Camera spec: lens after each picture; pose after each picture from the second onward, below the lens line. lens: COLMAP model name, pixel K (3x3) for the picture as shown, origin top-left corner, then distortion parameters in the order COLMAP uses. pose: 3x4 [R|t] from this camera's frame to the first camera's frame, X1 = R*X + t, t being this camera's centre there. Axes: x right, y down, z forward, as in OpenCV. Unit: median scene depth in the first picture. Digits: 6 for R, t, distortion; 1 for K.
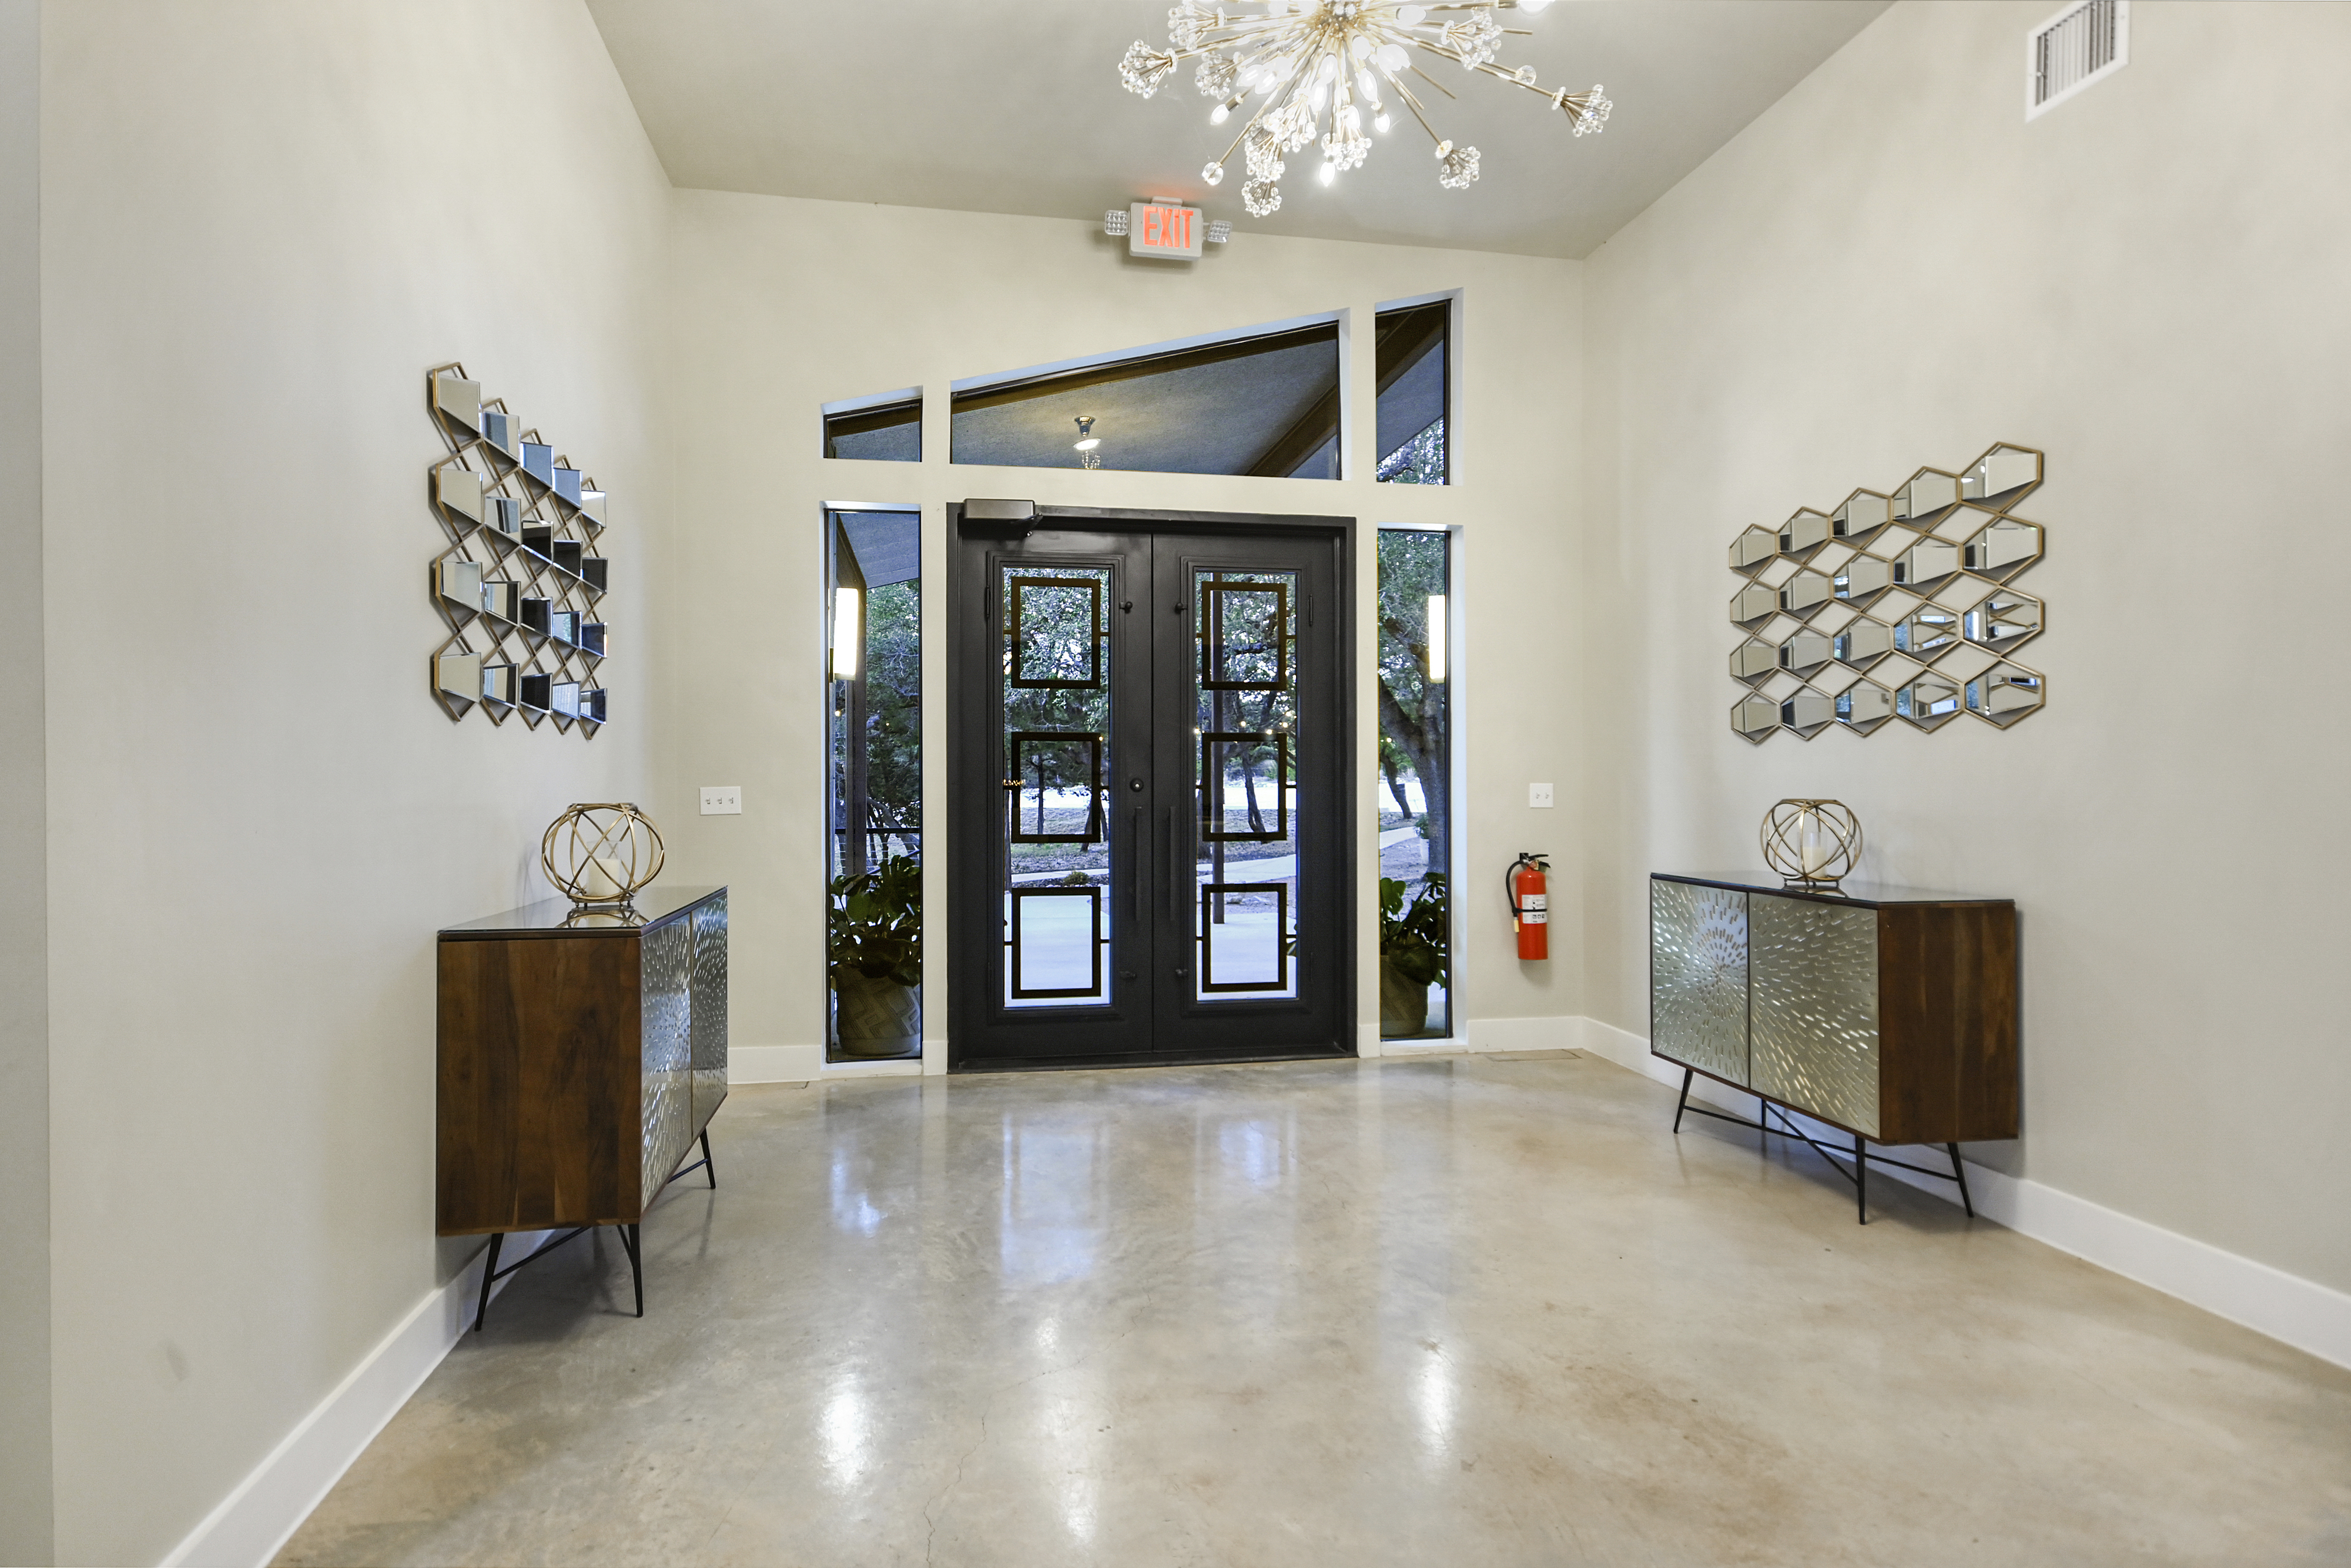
lens RADIAL K [[1252.2, 0, 1180.4], [0, 1252.2, 783.2], [0, 0, 1]] dist [0.002079, 0.000094]
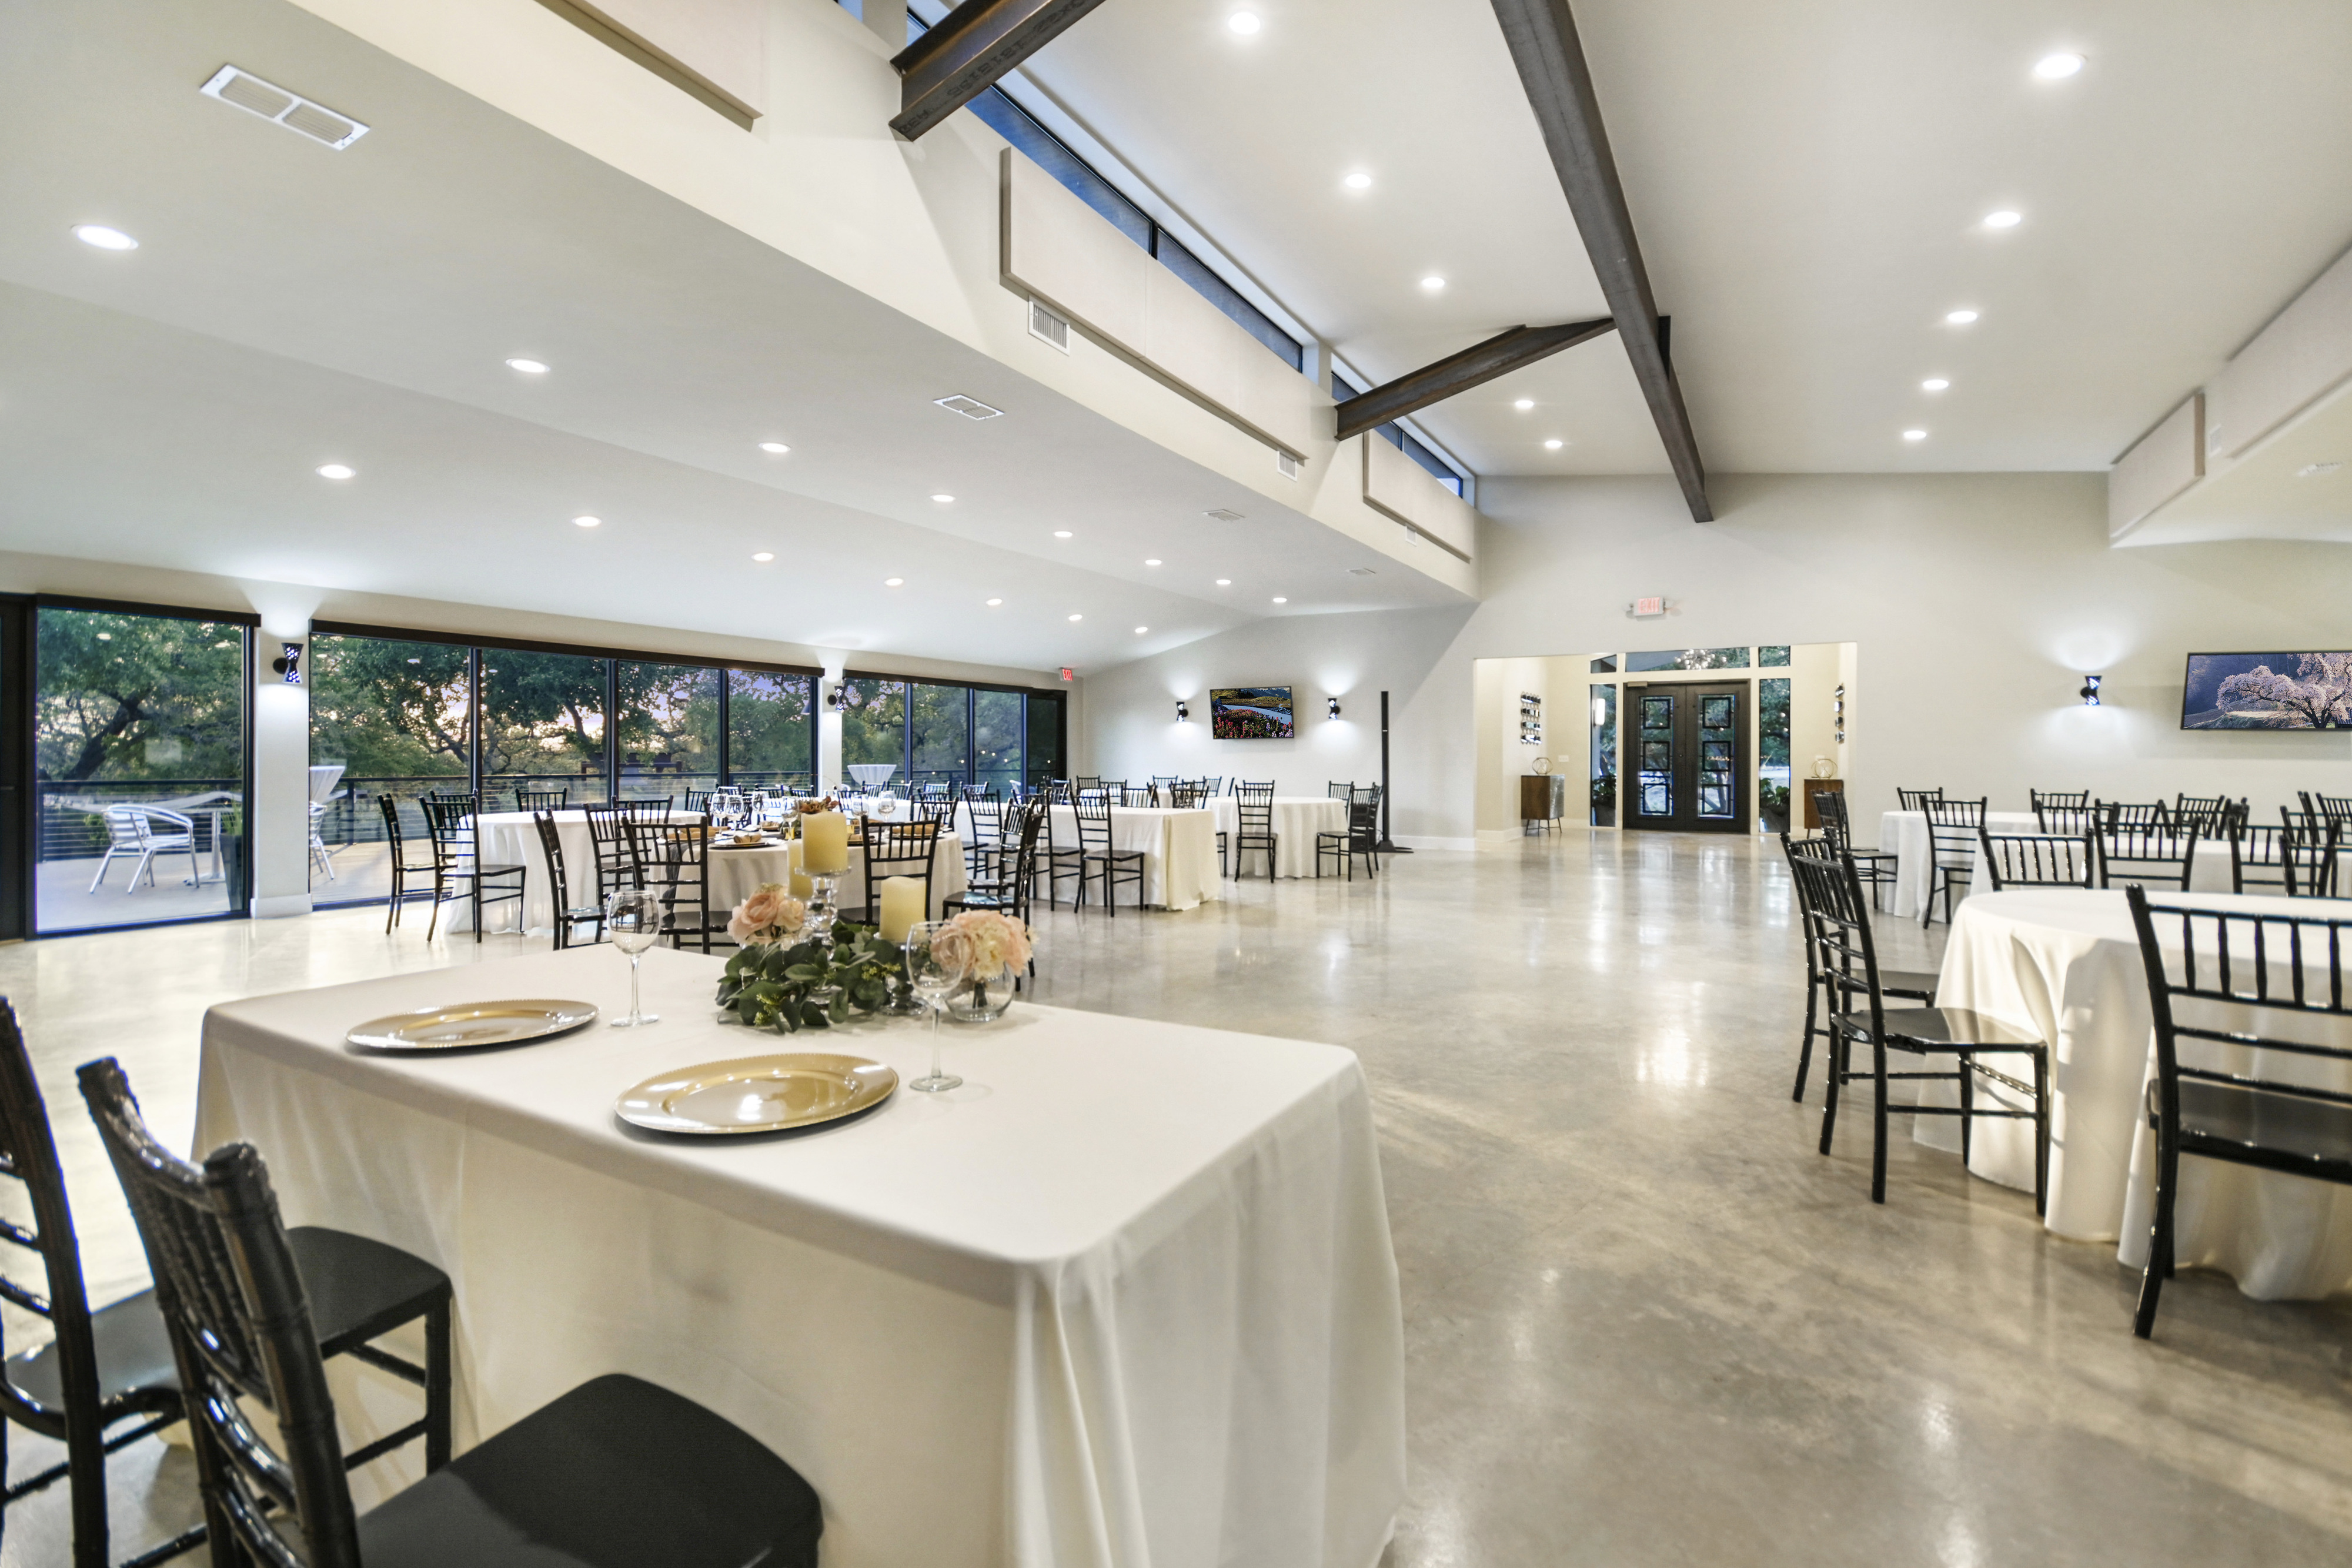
lens RADIAL K [[1038.2, 0, 1180.8], [0, 1038.2, 774.0], [0, 0, 1]] dist [-0.001792, -0.000053]
pose [[0.764417, 0.024858, -0.644242, 0.803875], [-0.020062, 0.999690, 0.014770, 0.042585], [0.644409, 0.001634, 0.764679, -2.242243]]
